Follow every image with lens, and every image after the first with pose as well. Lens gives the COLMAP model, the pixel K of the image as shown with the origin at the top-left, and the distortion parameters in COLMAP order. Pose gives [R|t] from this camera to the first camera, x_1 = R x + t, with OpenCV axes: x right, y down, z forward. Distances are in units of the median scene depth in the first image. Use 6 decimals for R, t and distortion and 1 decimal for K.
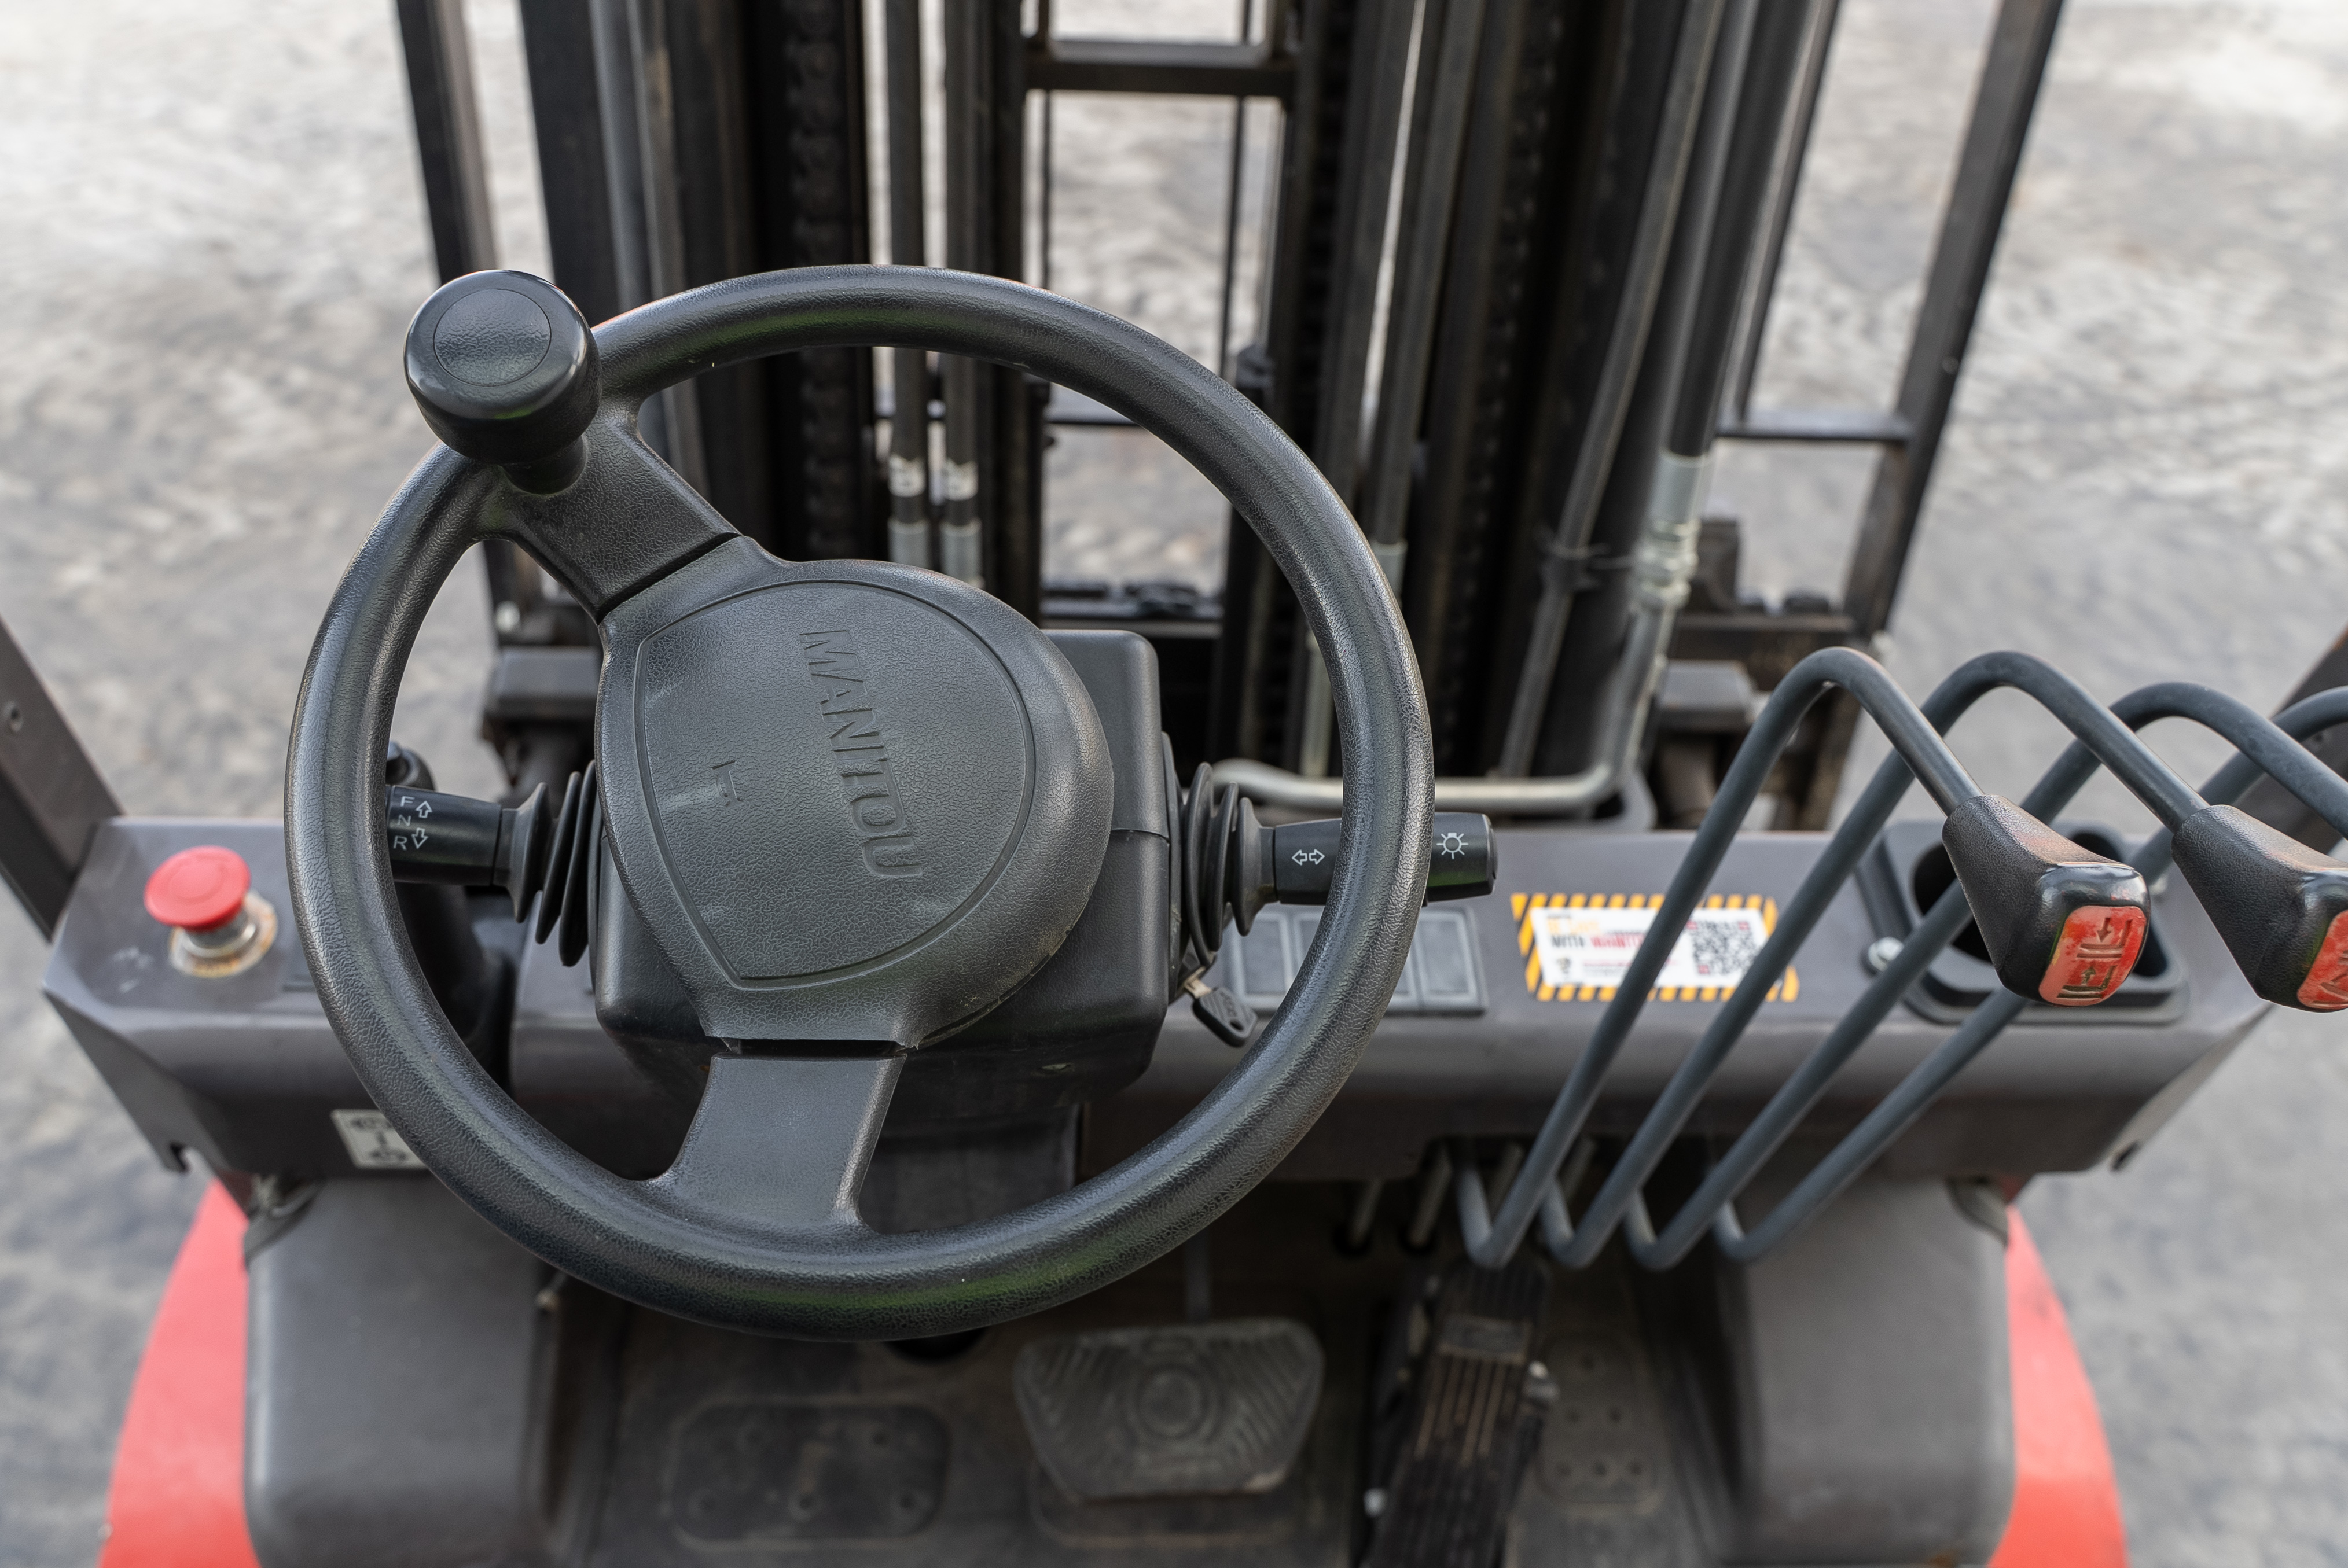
lens RADIAL K [[1855.5, 0, 1165.5], [0, 1855.5, 771.0], [0, 0, 1]] dist [0.002801, -0.007683]
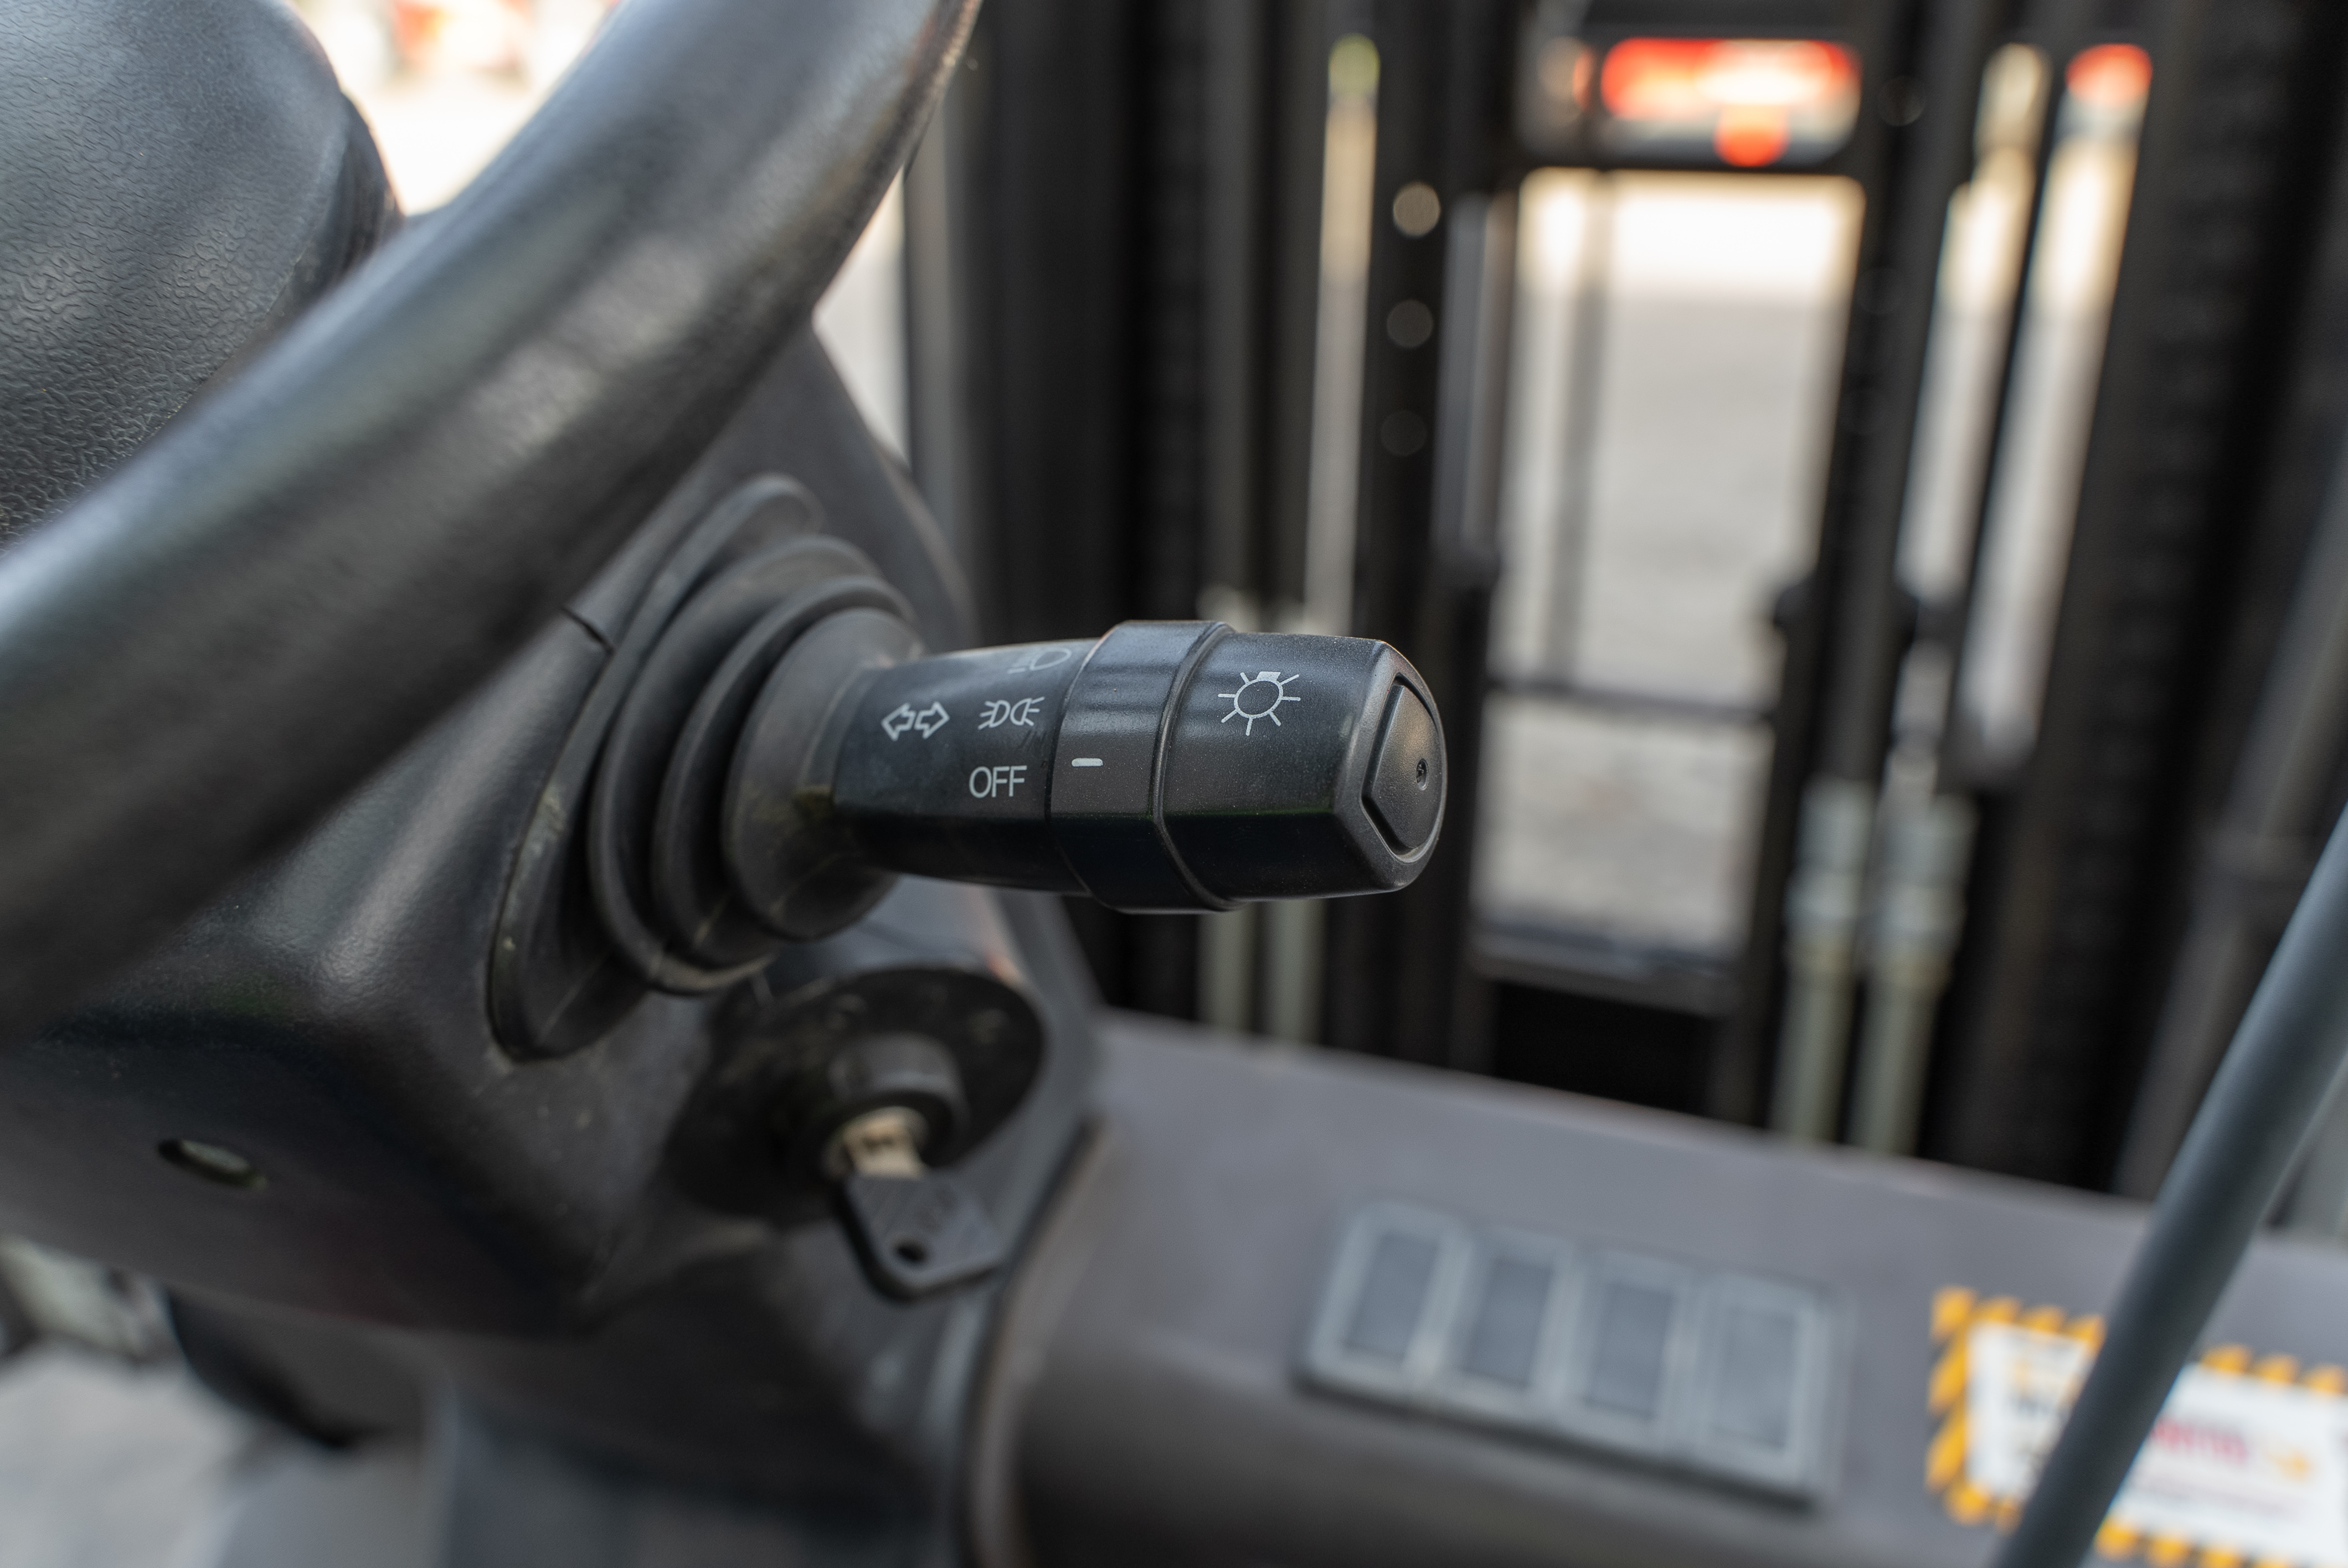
lens RADIAL K [[1855.5, 0, 1163.6], [0, 1855.5, 784.4], [0, 0, 1]] dist [0.002801, -0.007683]
pose [[0.897226, 0.093025, -0.431661, 0.338719], [-0.197389, 0.958944, -0.203624, 0.132871], [0.394997, 0.267902, 0.878752, 0.744261]]
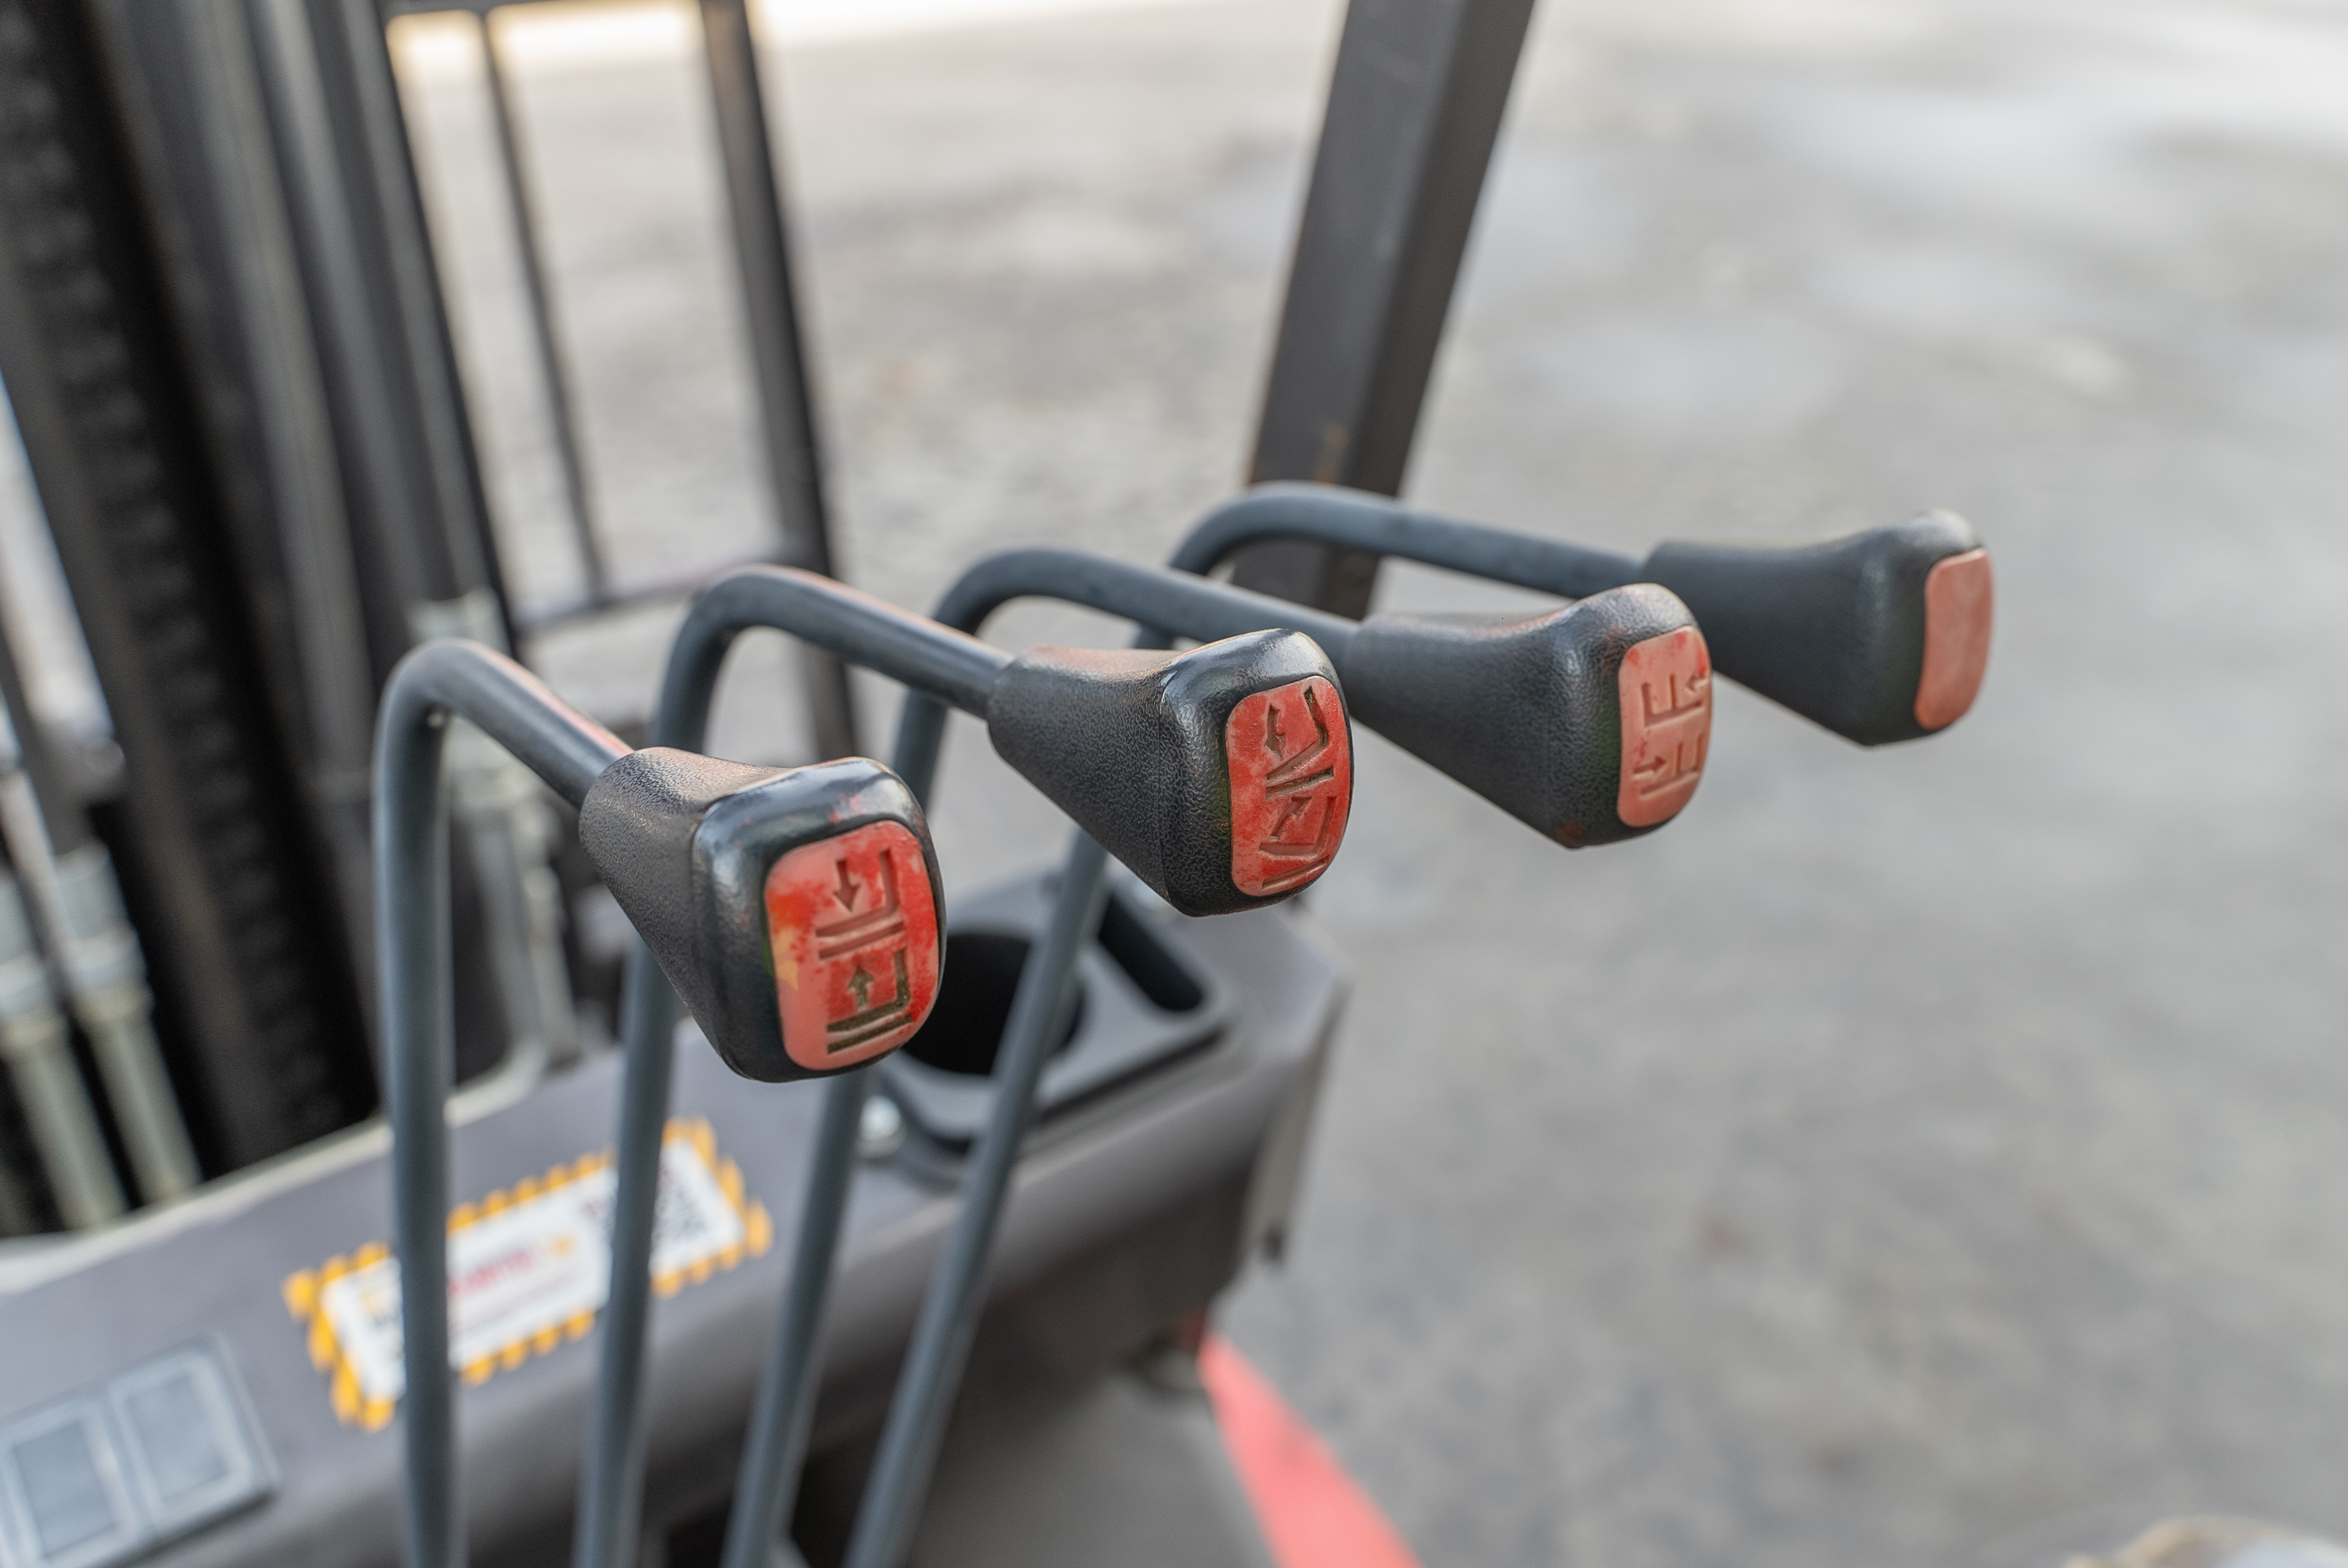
lens RADIAL K [[1855.6, 0, 1164.8], [0, 1855.6, 777.5], [0, 0, 1]] dist [0.002801, -0.007683]
pose [[0.835880, -0.316995, 0.448128, 0.348831], [0.389056, 0.918050, -0.076288, 0.123018], [-0.387221, 0.238115, 0.890708, 0.500774]]
